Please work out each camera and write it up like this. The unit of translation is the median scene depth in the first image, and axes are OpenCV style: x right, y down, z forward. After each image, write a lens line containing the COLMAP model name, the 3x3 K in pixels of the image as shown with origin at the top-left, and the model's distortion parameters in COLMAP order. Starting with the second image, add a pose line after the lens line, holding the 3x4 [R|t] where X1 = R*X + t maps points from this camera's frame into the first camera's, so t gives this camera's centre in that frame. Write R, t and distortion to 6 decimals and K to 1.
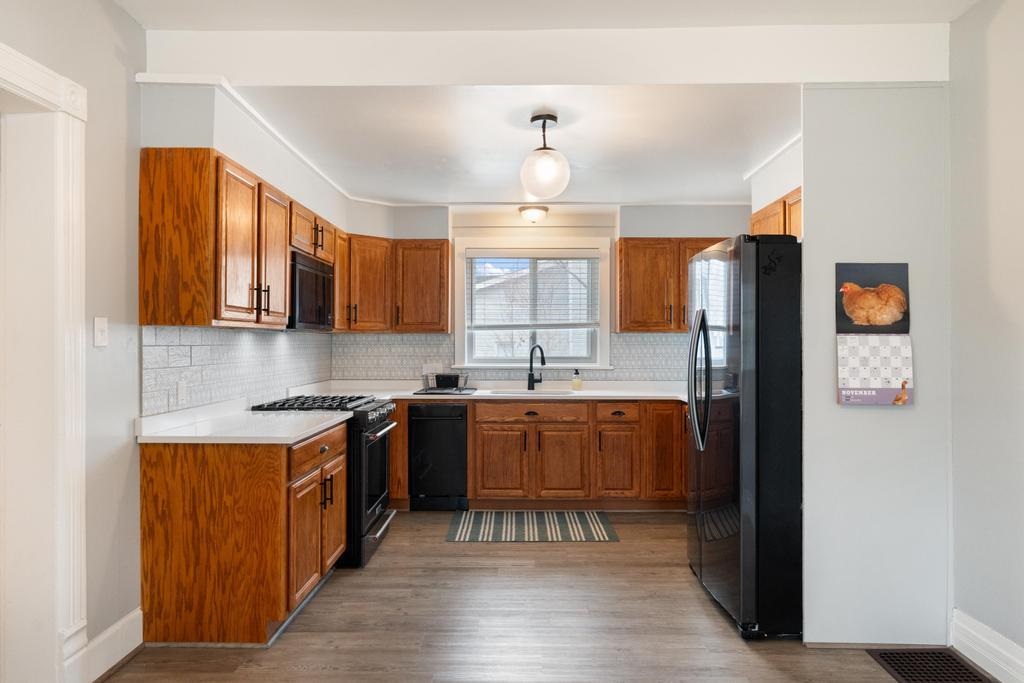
lens RADIAL K [[660.2, 0, 512.0], [0, 660.2, 341.5], [0, 0, 1]] dist [0.003332, 0.001417]
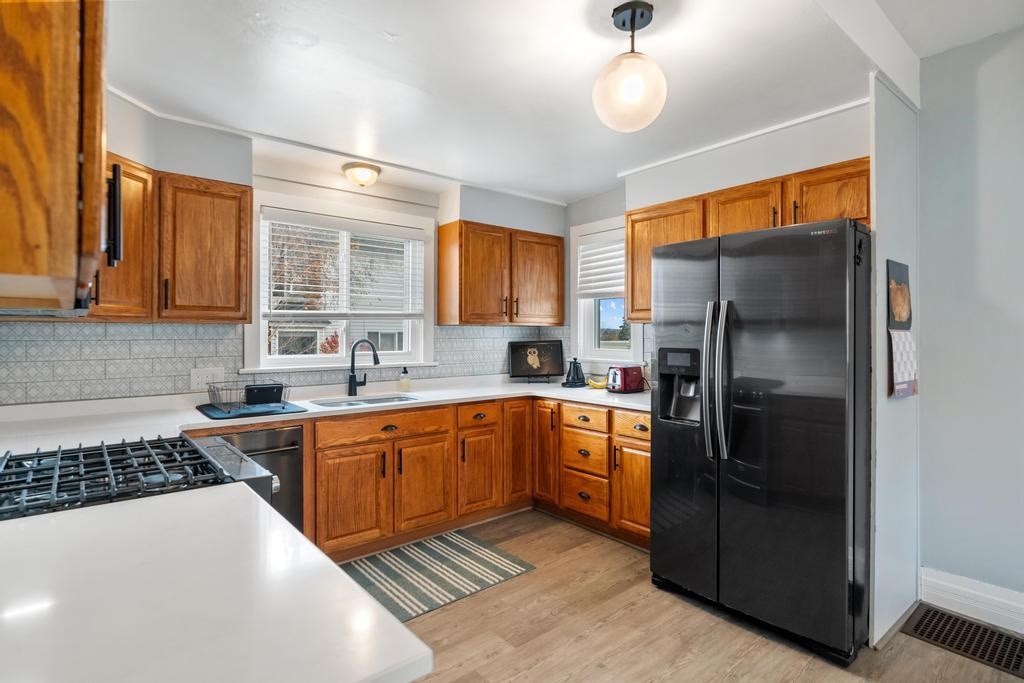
lens RADIAL K [[521.6, 0, 509.4], [0, 521.6, 335.5], [0, 0, 1]] dist [-0.003178, -0.001466]
pose [[0.756938, -0.004100, 0.653474, -0.255892], [-0.001195, 0.999970, 0.007658, -0.004788], [-0.653486, -0.006578, 0.756910, 0.426220]]
